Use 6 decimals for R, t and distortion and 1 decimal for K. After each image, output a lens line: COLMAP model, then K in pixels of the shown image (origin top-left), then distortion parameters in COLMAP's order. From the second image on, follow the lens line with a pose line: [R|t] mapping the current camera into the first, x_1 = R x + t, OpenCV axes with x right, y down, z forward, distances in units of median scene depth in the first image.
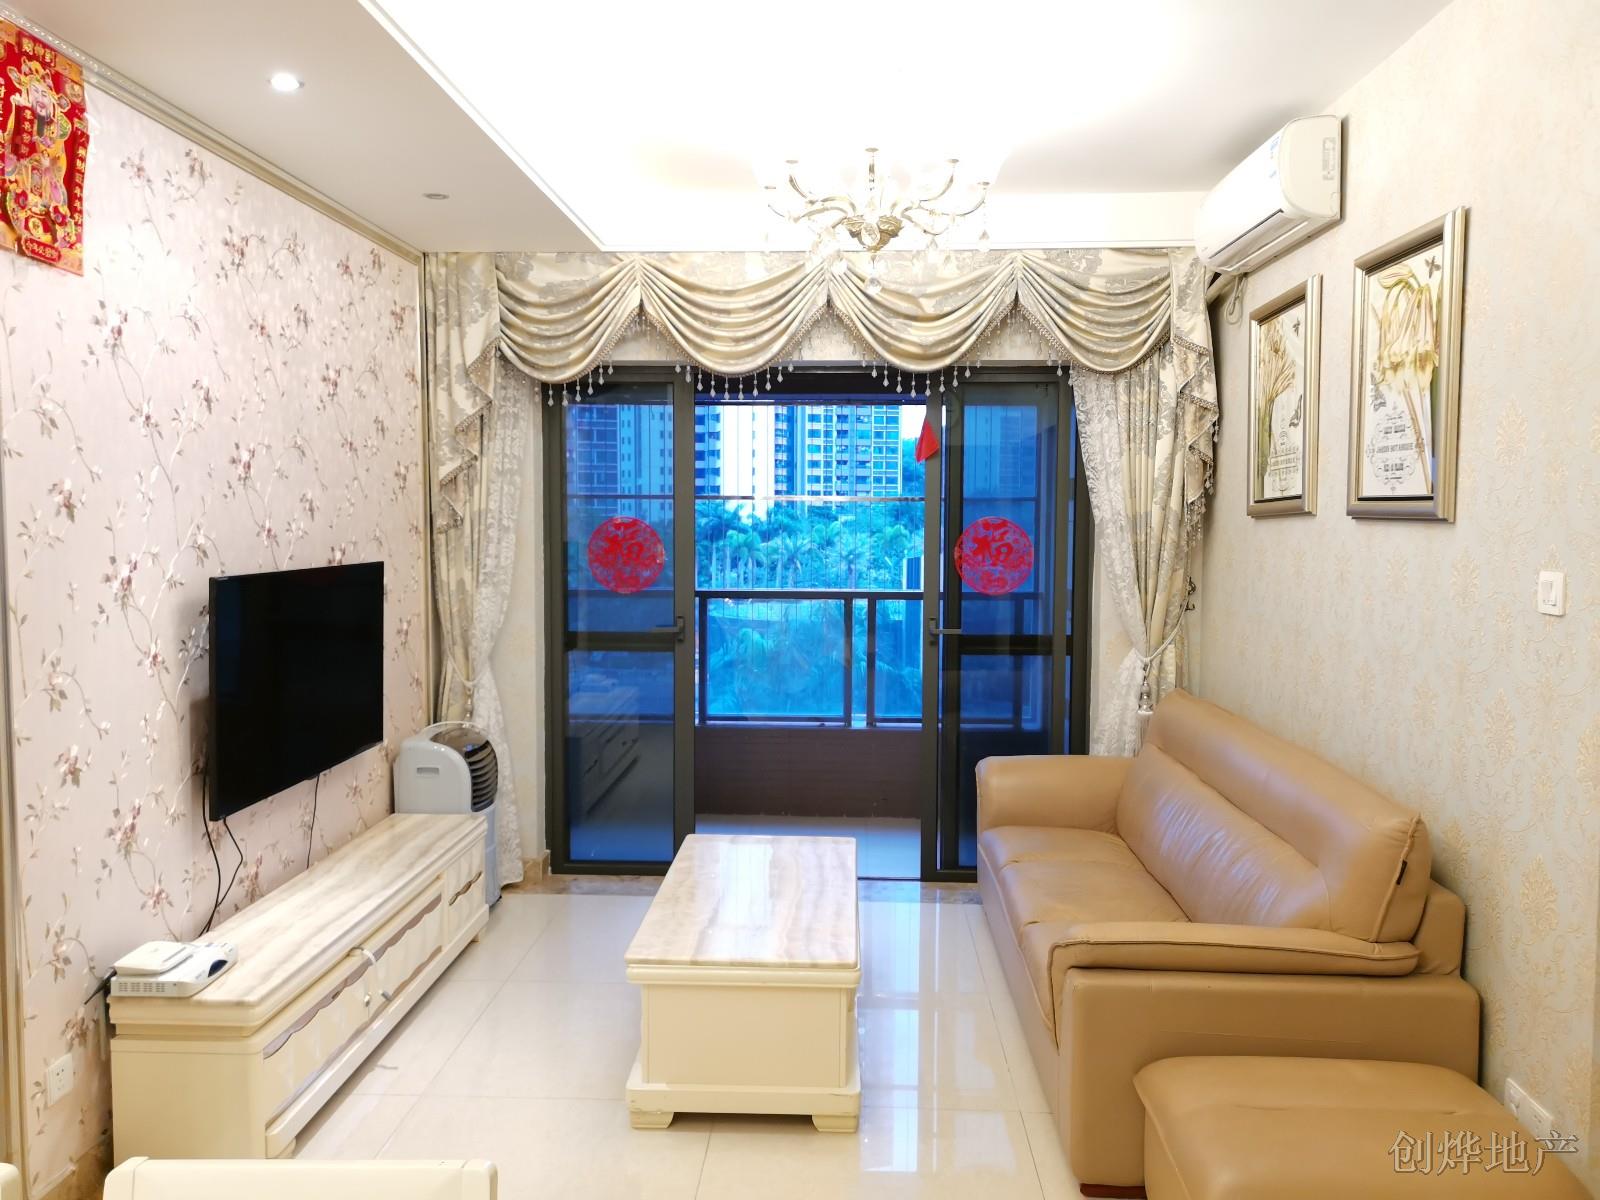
lens RADIAL K [[1205.3, 0, 800.0], [0, 1205.3, 600.0], [0, 0, 1]] dist [0.032859, -0.002753]
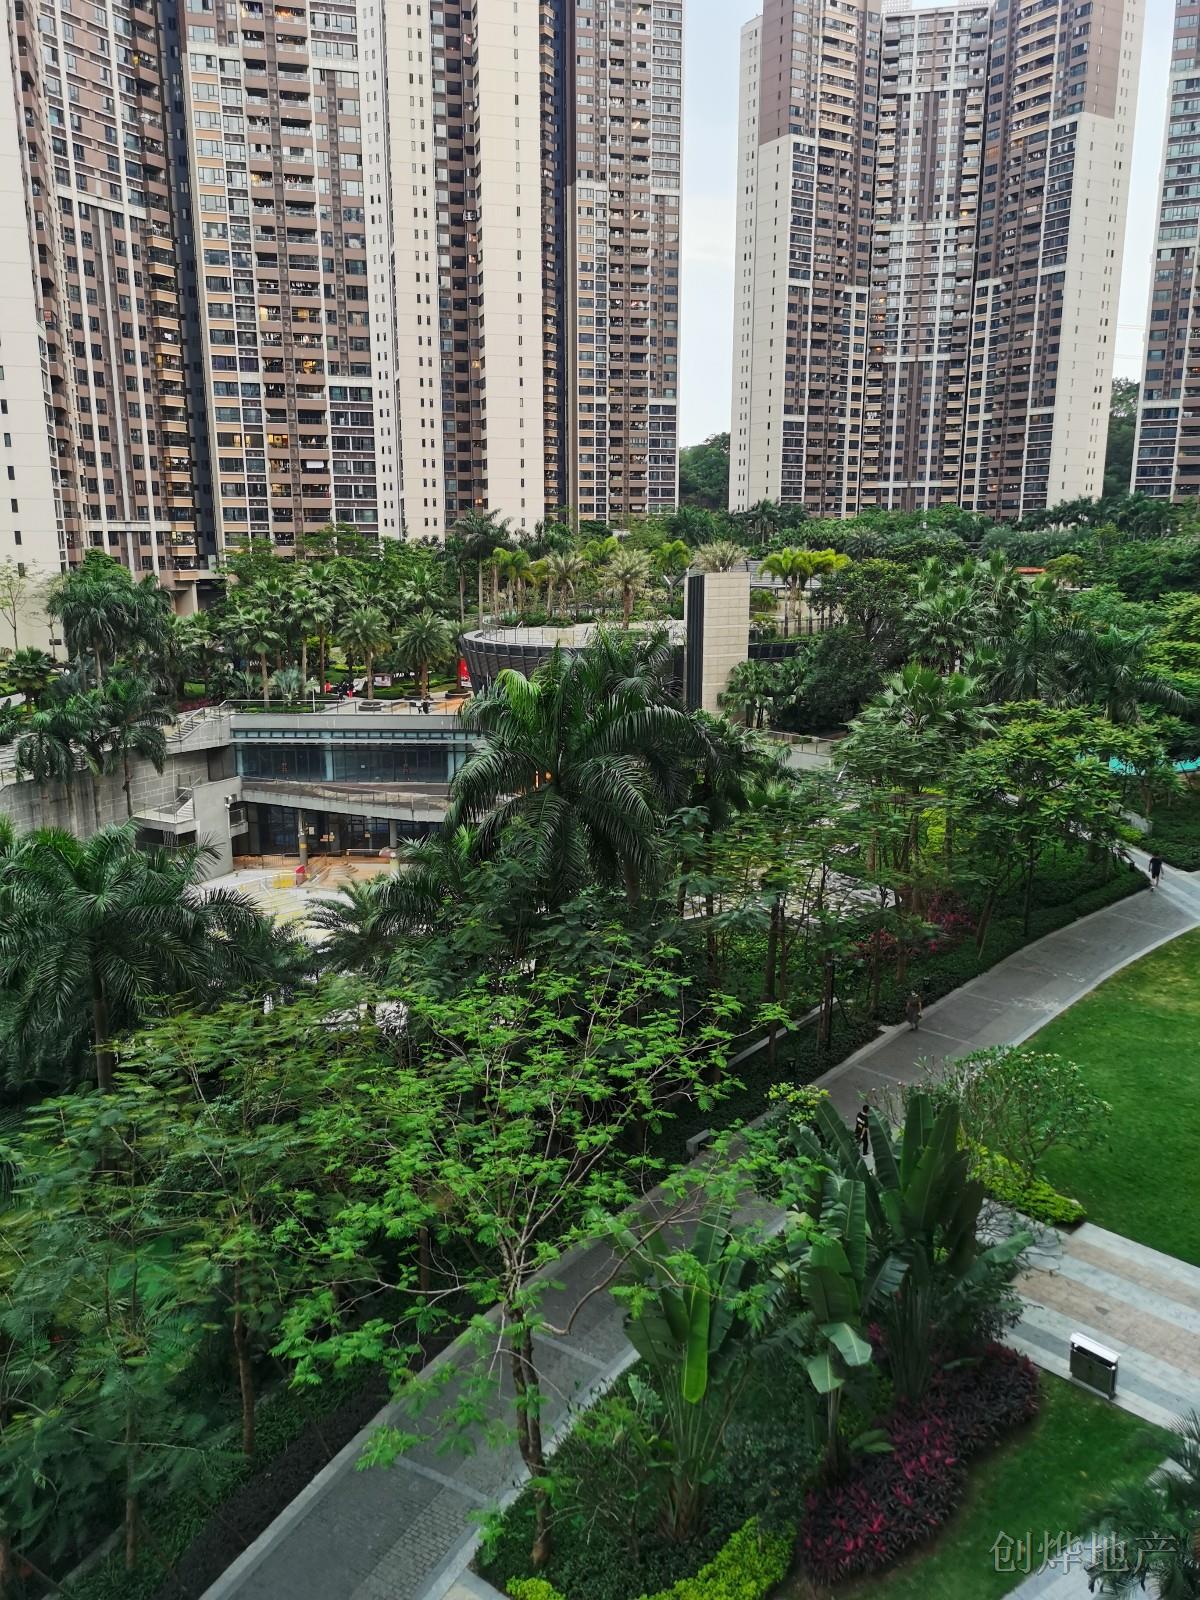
lens RADIAL K [[1205.3, 0, 600.0], [0, 1205.3, 800.0], [0, 0, 1]] dist [0.032859, -0.002753]
pose [[0.999735, -0.010818, 0.020300, 0.000422], [0.007671, 0.988787, 0.149135, -0.003207], [-0.021686, -0.148940, 0.988608, 0.045931]]
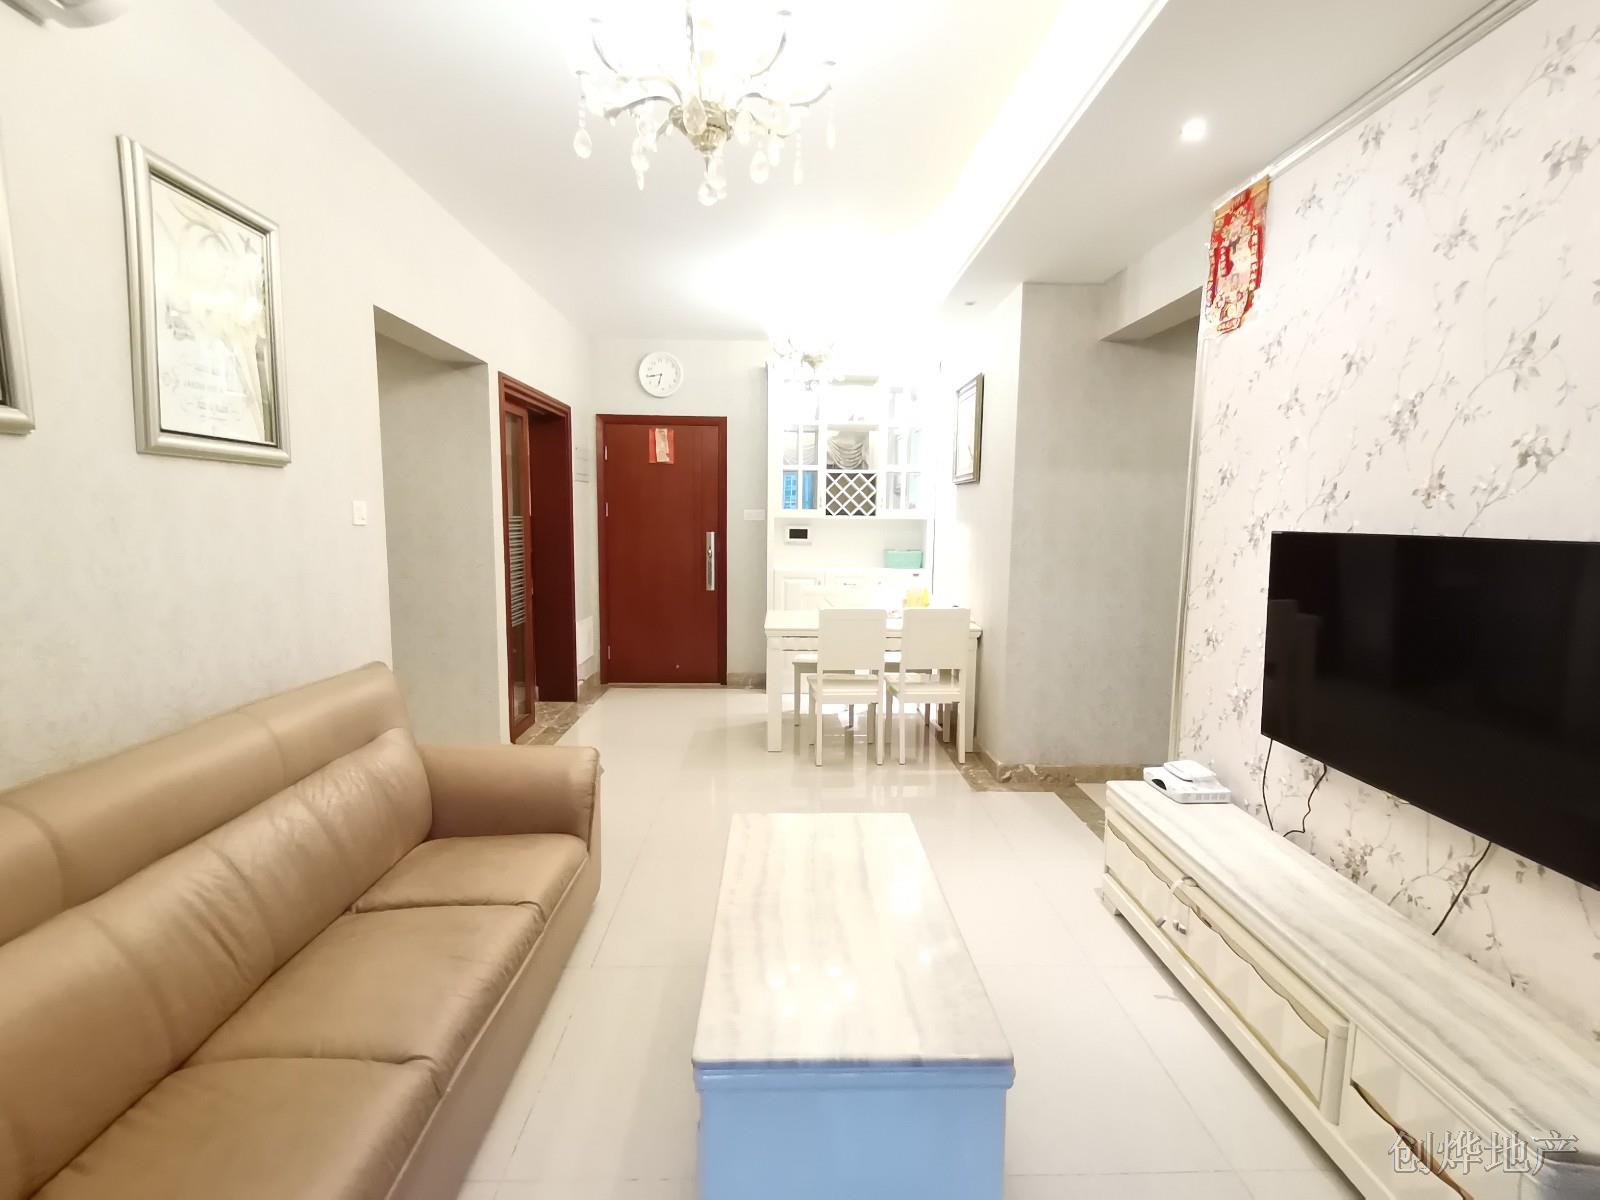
lens RADIAL K [[787.2, 0, 800.0], [0, 787.2, 600.0], [0, 0, 1]] dist [0.022082, -0.000056]
pose [[-0.997588, -0.009333, -0.068789, 0.003697], [-0.021516, 0.983691, 0.178573, -0.009143], [0.066001, 0.179622, -0.981519, 0.197887]]
